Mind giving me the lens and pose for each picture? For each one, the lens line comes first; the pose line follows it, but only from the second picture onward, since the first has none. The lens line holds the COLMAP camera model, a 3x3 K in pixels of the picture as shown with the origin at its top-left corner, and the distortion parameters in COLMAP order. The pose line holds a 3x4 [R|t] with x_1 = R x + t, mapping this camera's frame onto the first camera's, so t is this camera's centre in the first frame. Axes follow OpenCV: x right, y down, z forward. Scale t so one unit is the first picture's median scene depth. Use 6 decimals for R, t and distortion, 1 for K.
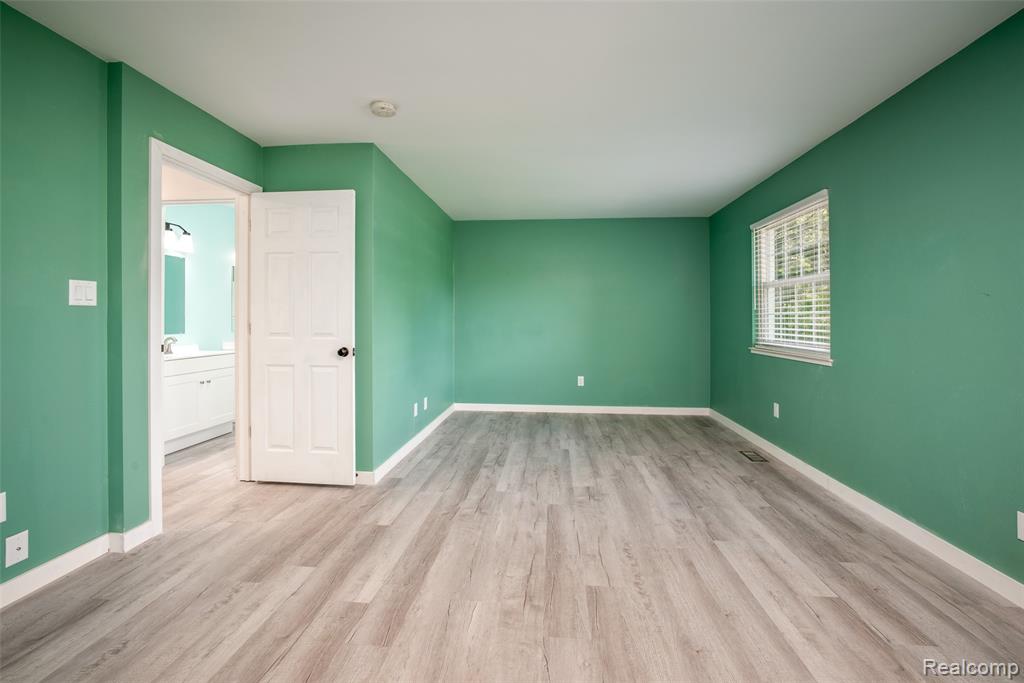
lens RADIAL K [[434.8, 0, 506.7], [0, 434.8, 319.9], [0, 0, 1]] dist [-0.017907, 0.003744]
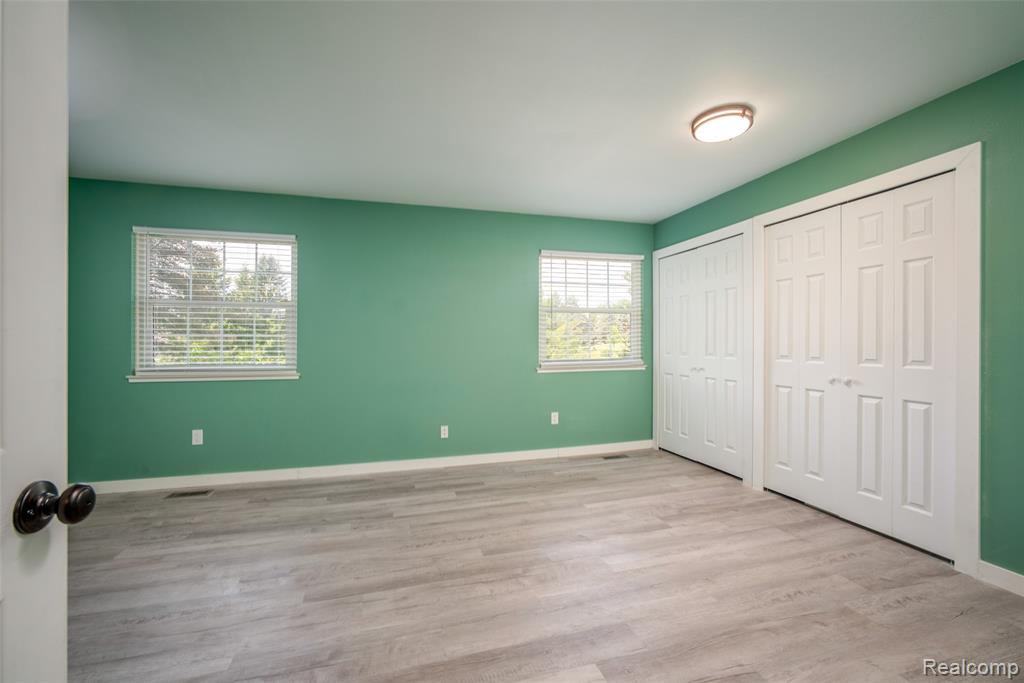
lens RADIAL K [[434.8, 0, 516.6], [0, 434.8, 340.6], [0, 0, 1]] dist [-0.017907, 0.003744]
pose [[-0.375005, 0.002768, 0.927019, -0.794907], [0.001300, 0.999996, -0.002460, 0.000654], [-0.927022, 0.000283, -0.375007, 1.092039]]
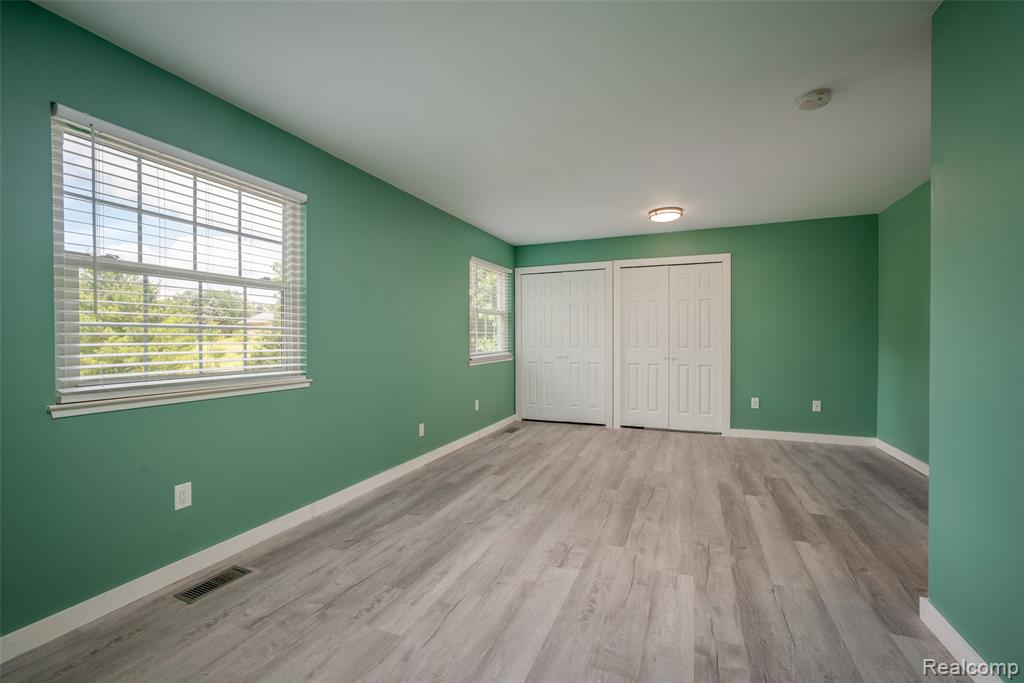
lens RADIAL K [[434.8, 0, 516.8], [0, 434.8, 344.1], [0, 0, 1]] dist [-0.017907, 0.003744]
pose [[-0.961534, -0.001943, 0.274678, 0.074905], [0.001219, 0.999935, 0.011340, 0.006752], [-0.274682, 0.011238, -0.961469, 2.198247]]
